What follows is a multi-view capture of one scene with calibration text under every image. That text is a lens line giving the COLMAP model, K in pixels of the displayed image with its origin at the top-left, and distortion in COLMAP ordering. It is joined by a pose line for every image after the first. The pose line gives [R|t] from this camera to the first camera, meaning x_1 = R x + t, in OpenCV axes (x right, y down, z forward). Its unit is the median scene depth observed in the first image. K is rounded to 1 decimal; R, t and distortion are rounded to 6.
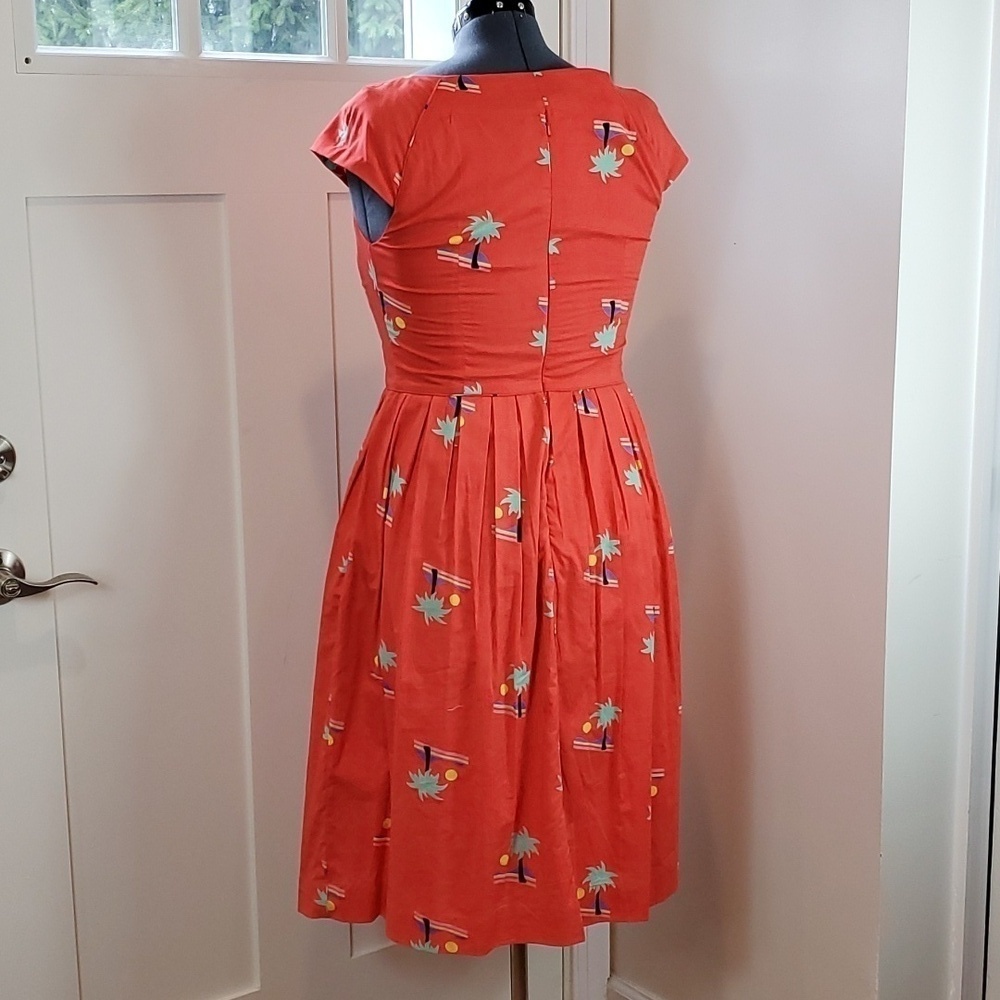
lens RADIAL K [[1533.2, 0, 500.0], [0, 1533.2, 500.0], [0, 0, 1]] dist [0.255117, -0.561177]
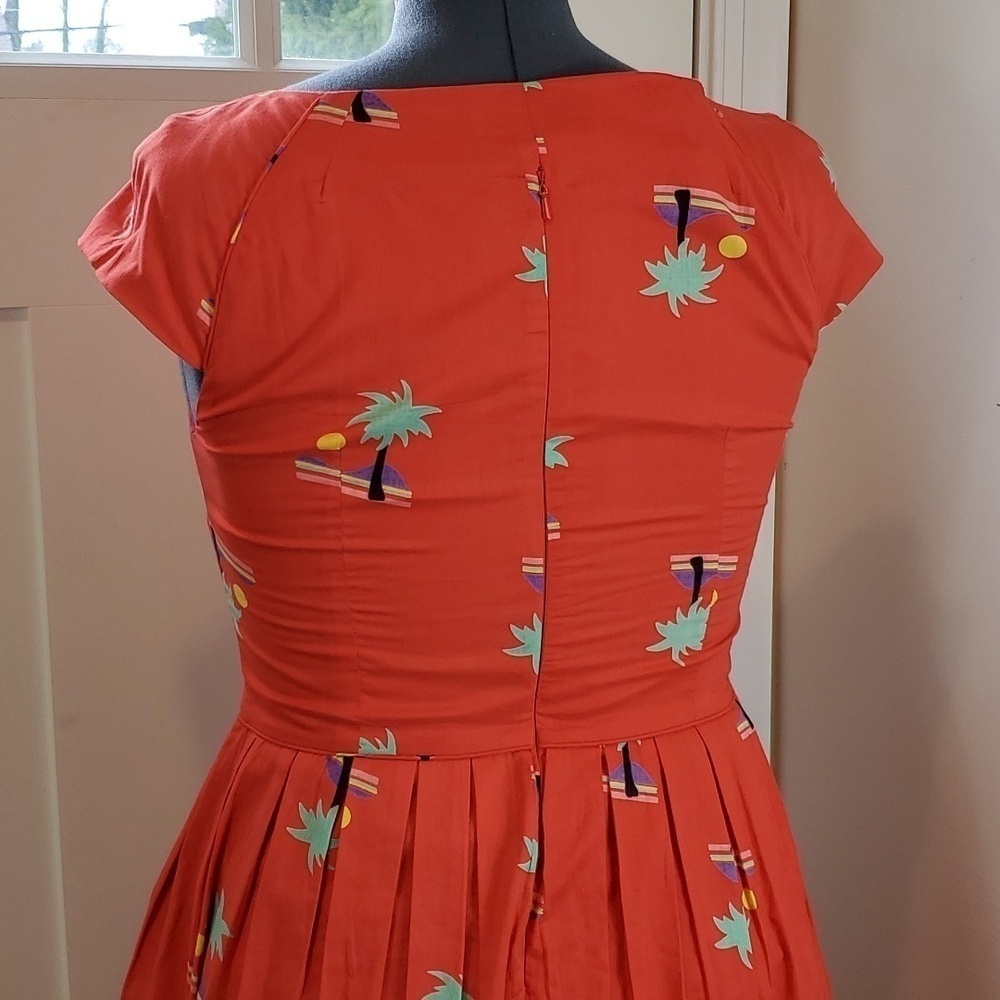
lens RADIAL K [[1533.2, 0, 500.0], [0, 1533.2, 500.0], [0, 0, 1]] dist [0.255117, -0.561177]
pose [[0.979088, 0.040907, -0.199281, 0.110597], [-0.042678, 0.999078, -0.004600, -0.146490], [0.198909, 0.013009, 0.979932, 0.540528]]
